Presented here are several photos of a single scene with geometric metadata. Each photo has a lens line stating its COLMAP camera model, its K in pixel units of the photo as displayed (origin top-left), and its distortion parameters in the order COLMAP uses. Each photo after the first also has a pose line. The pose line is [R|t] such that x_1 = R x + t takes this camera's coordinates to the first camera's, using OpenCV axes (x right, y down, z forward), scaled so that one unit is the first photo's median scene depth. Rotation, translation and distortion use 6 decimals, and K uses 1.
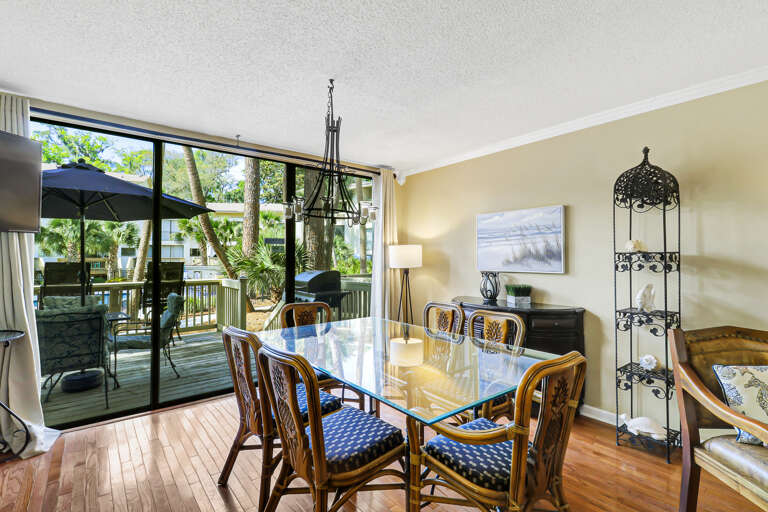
lens RADIAL K [[362.5, 0, 384.0], [0, 362.5, 256.0], [0, 0, 1]] dist [-0.000405, -0.001787]
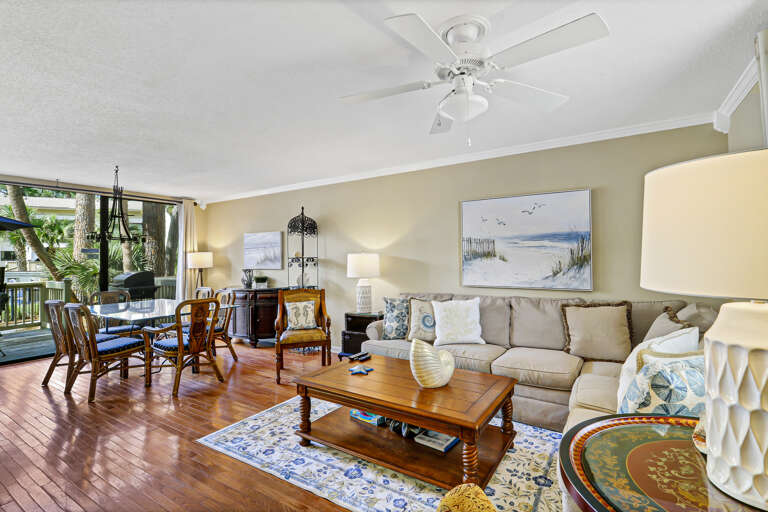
lens RADIAL K [[358.6, 0, 386.3], [0, 358.6, 250.8], [0, 0, 1]] dist [0.004312, -0.011280]
pose [[0.942997, -0.004631, 0.332768, 0.352949], [0.010054, 0.999843, -0.014577, -0.010502], [-0.332648, 0.017091, 0.942896, -0.768707]]
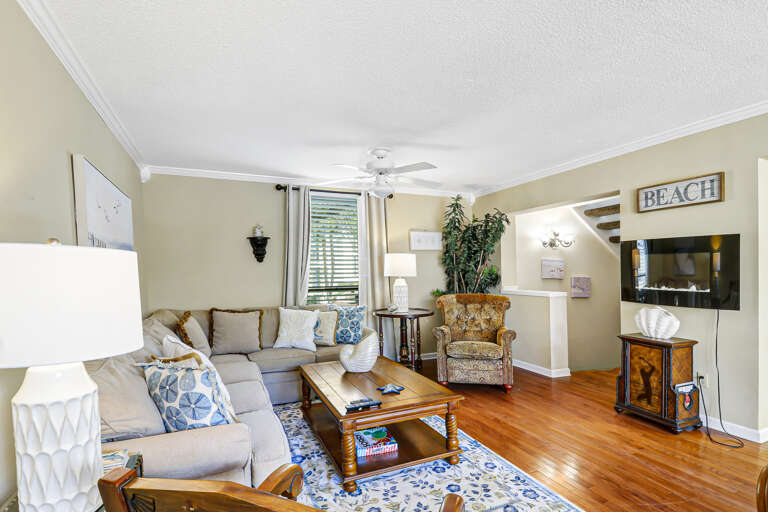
lens RADIAL K [[372.9, 0, 383.8], [0, 372.9, 275.2], [0, 0, 1]] dist [0.002043, -0.000055]
pose [[-0.969768, 0.010085, 0.243819, 0.386819], [0.010611, 0.999943, 0.000844, 0.006764], [-0.243797, 0.003406, -0.969820, 0.662901]]
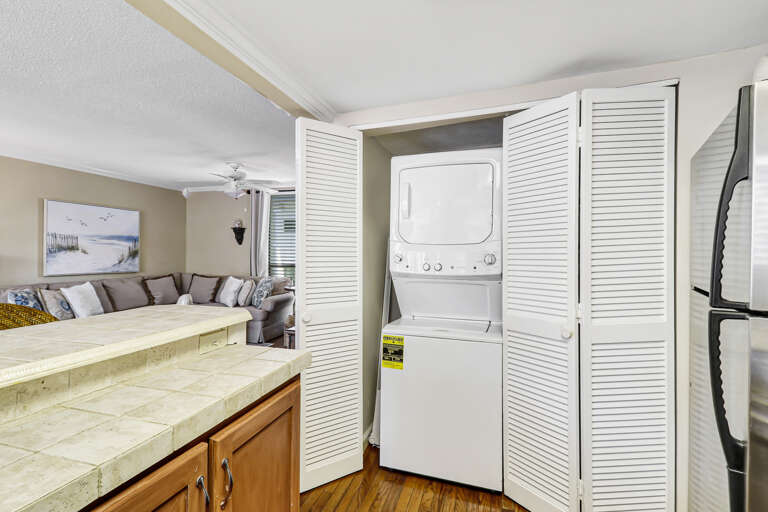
lens RADIAL K [[367.0, 0, 388.4], [0, 367.0, 253.0], [0, 0, 1]] dist [0.003919, -0.000560]
pose [[-0.590442, -0.003707, 0.807072, -0.793710], [-0.010949, 0.999934, -0.003418, -0.002416], [-0.807006, -0.010855, -0.590443, 0.013976]]
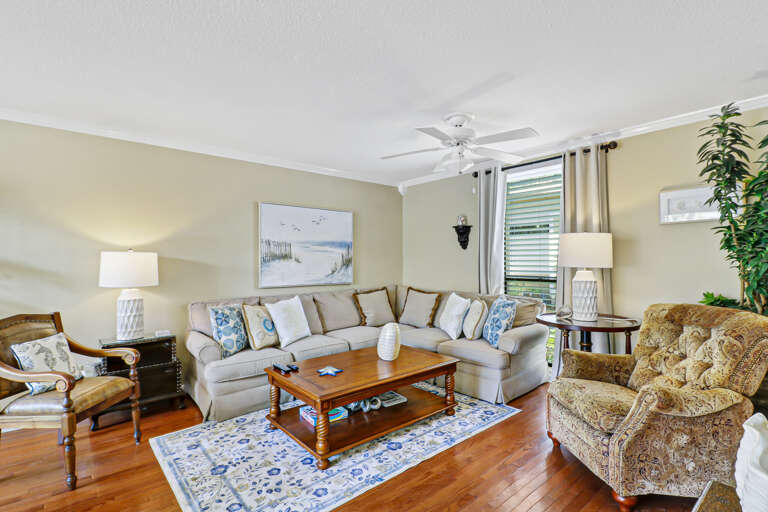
lens RADIAL K [[367.0, 0, 388.4], [0, 367.0, 253.0], [0, 0, 1]] dist [0.003919, -0.000560]
pose [[-0.049429, 0.018072, 0.998614, -0.214101], [-0.002833, 0.999830, -0.018234, -0.002656], [-0.998774, -0.003730, -0.049369, -0.122985]]
